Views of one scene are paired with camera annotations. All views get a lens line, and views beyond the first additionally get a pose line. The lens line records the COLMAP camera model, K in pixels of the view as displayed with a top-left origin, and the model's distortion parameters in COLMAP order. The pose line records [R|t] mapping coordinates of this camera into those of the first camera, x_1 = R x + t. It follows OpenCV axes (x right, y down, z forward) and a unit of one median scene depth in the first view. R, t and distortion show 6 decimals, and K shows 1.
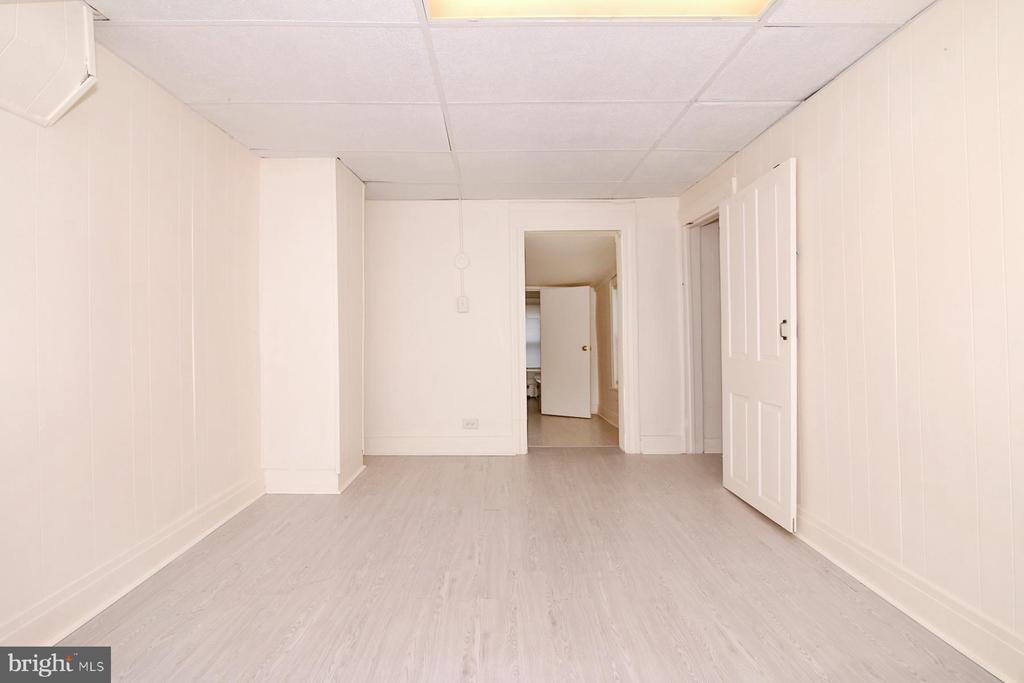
lens RADIAL K [[470.3, 0, 515.2], [0, 470.3, 338.9], [0, 0, 1]] dist [0.003430, 0.000138]
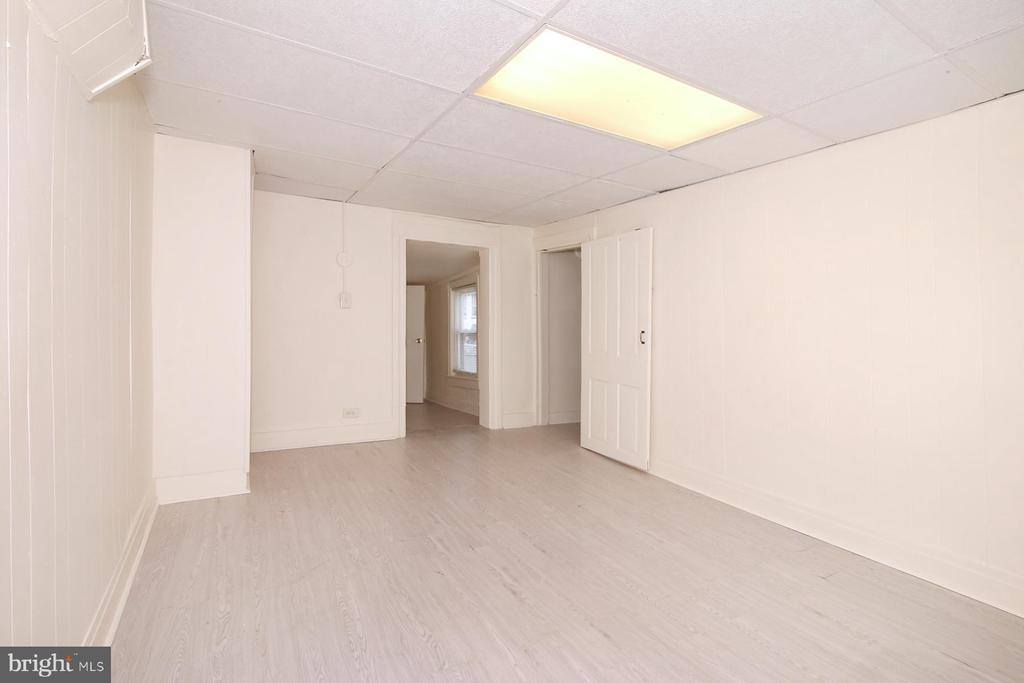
lens RADIAL K [[463.7, 0, 466.8], [0, 463.7, 314.8], [0, 0, 1]] dist [0.067291, 0.000060]
pose [[0.903730, 0.032661, 0.426854, -0.385399], [-0.024070, 0.999385, -0.025506, -0.025790], [-0.427425, 0.012776, 0.903961, -0.086809]]
